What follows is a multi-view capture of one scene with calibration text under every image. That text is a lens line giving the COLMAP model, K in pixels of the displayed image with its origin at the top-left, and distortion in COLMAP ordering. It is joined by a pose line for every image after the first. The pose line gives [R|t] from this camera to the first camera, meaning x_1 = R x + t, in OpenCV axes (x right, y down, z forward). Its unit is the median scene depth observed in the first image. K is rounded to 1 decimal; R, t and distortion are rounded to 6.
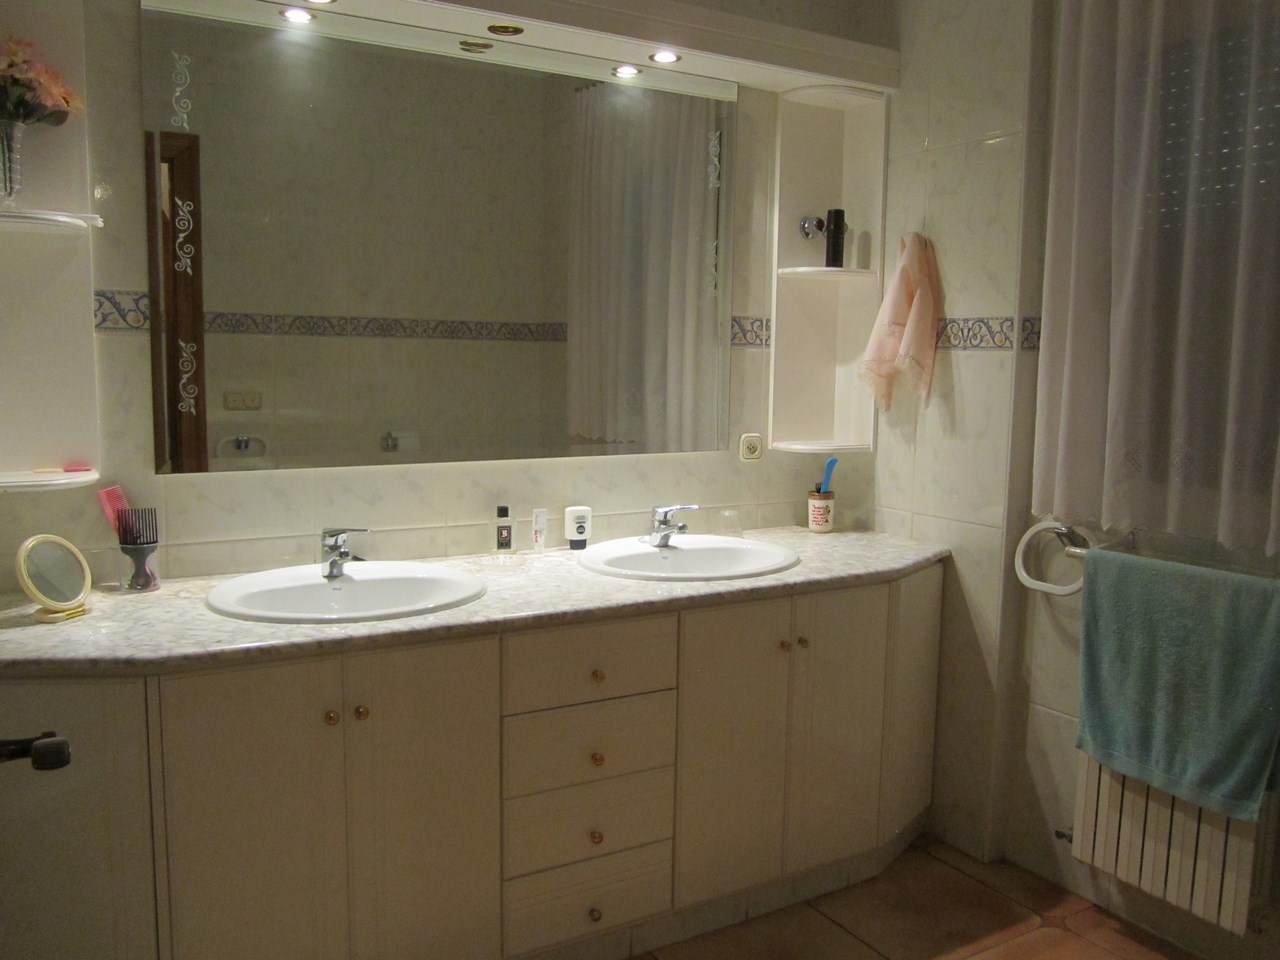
lens RADIAL K [[1060.3, 0, 640.0], [0, 1060.3, 480.0], [0, 0, 1]] dist [-0.045254, -0.001870]
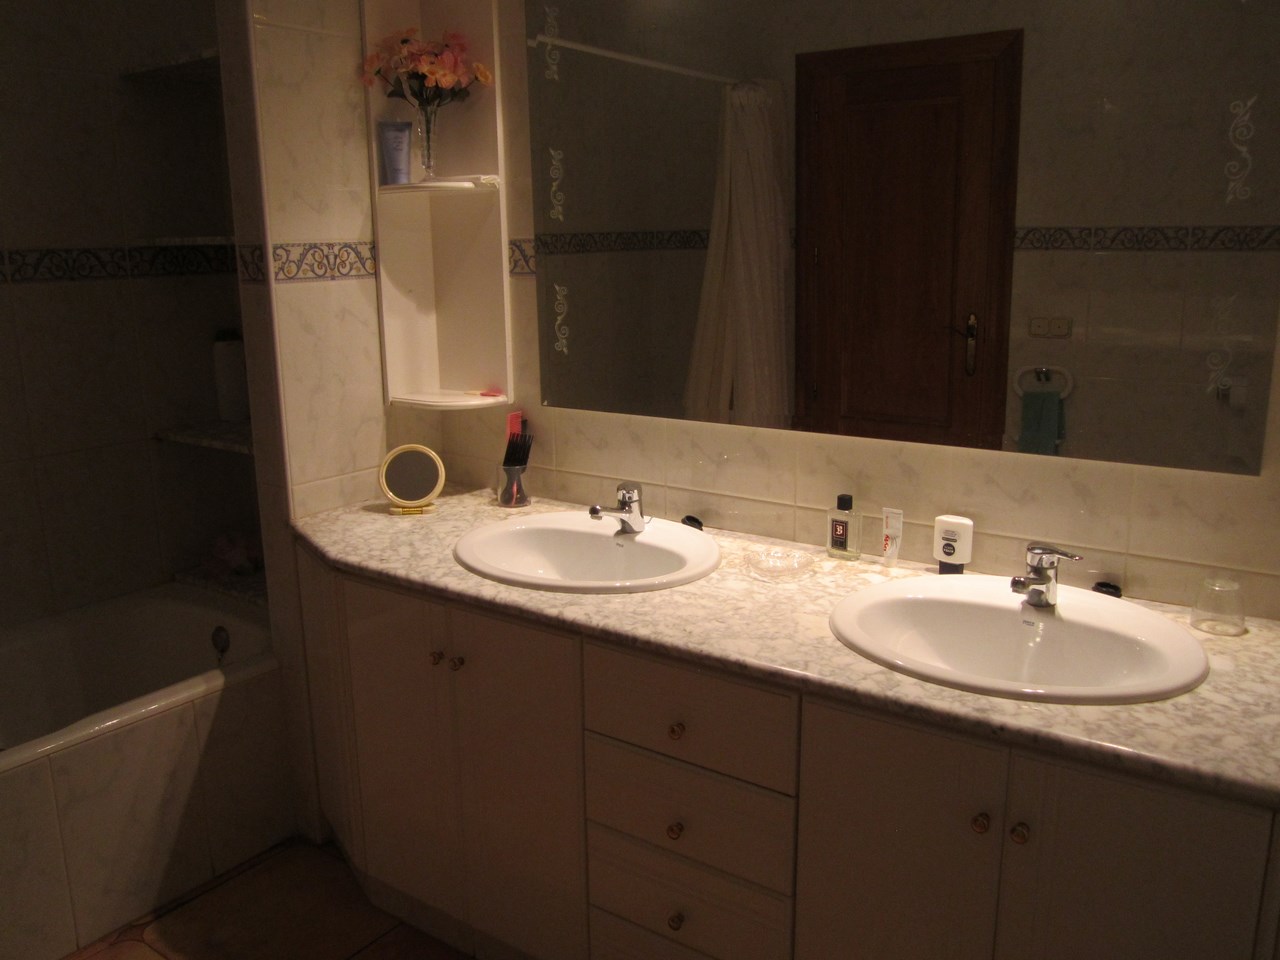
lens RADIAL K [[1060.3, 0, 640.0], [0, 1060.3, 480.0], [0, 0, 1]] dist [-0.045254, -0.001870]
pose [[0.397479, 0.178617, -0.900059, 0.511953], [-0.086968, 0.983790, 0.156827, -0.095958], [0.913481, 0.015941, 0.406570, 0.546119]]
